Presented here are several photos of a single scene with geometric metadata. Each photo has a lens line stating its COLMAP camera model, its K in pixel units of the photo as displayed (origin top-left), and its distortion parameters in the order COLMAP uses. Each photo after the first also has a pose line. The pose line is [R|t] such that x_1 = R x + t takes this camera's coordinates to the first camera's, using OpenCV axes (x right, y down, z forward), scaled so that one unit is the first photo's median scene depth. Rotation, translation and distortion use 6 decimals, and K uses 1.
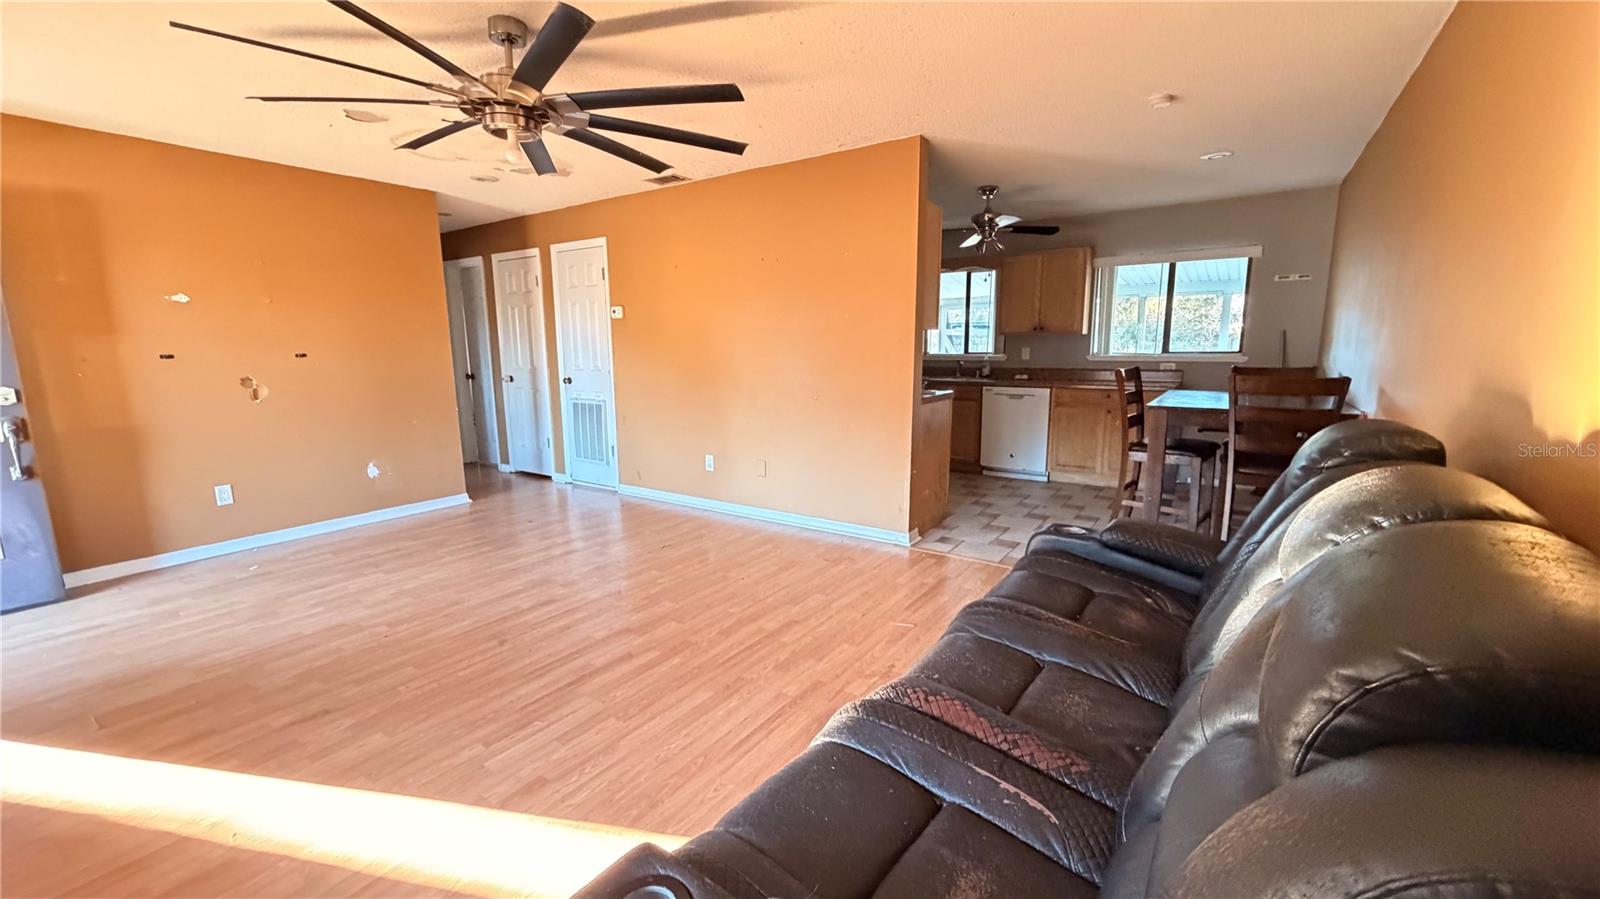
lens RADIAL K [[638.4, 0, 800.0], [0, 638.4, 449.5], [0, 0, 1]] dist [-0.001471, -0.000484]
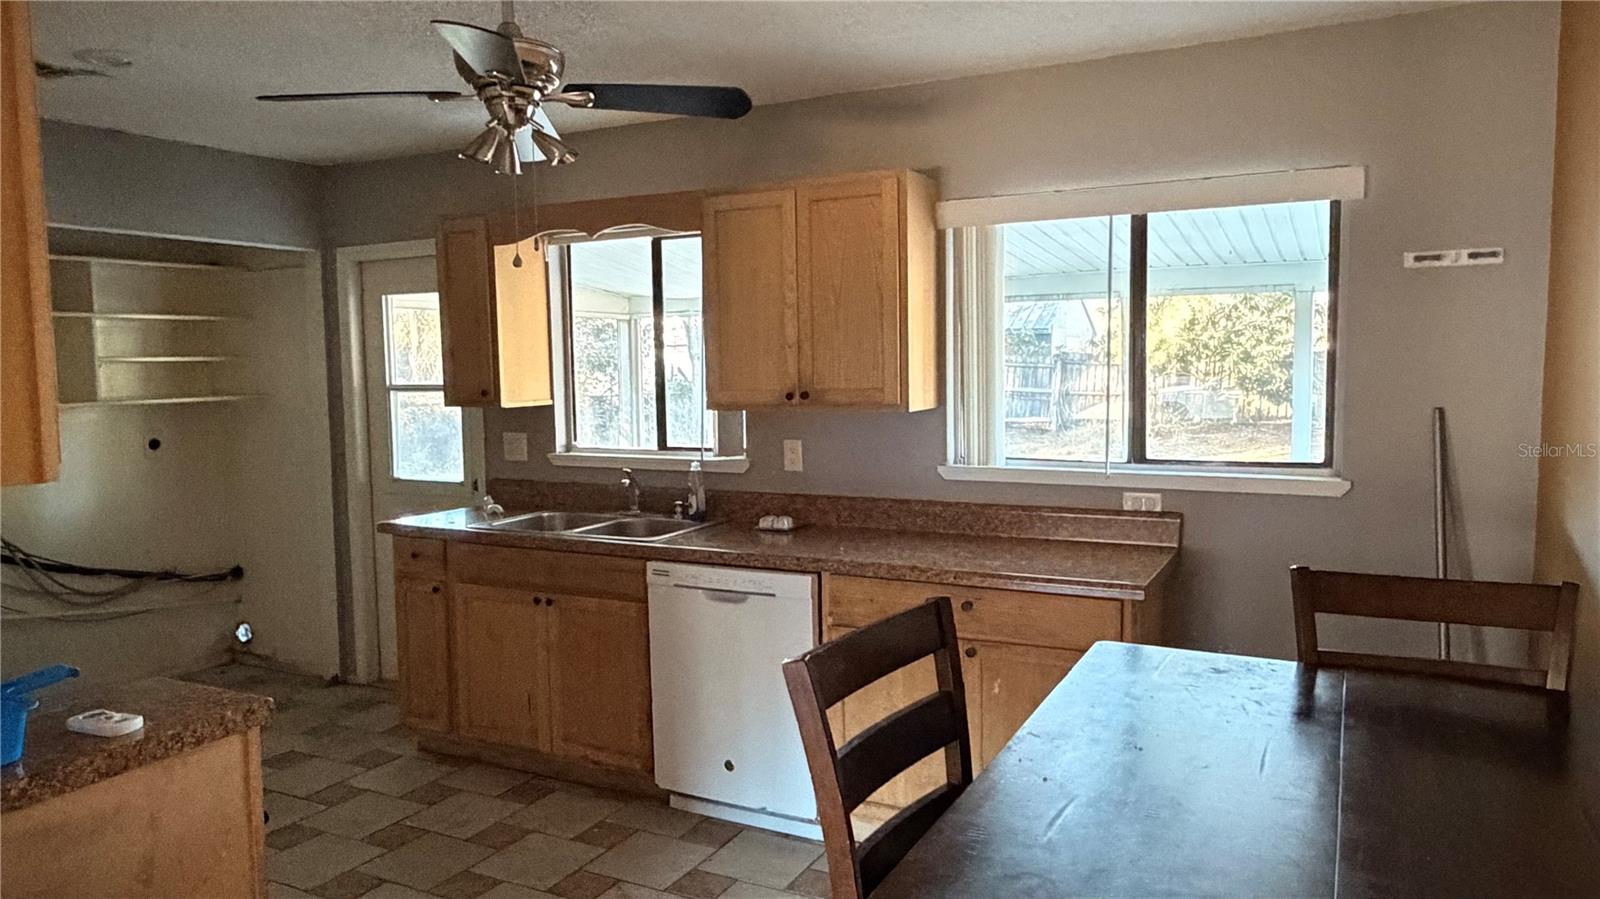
lens RADIAL K [[1076.6, 0, 800.0], [0, 1076.6, 449.5], [0, 0, 1]] dist [-0.004191, -0.001687]
pose [[0.992022, -0.016628, 0.124964, 0.302253], [0.026507, 0.996616, -0.077812, -0.113705], [-0.123247, 0.080504, 0.989105, 0.414387]]
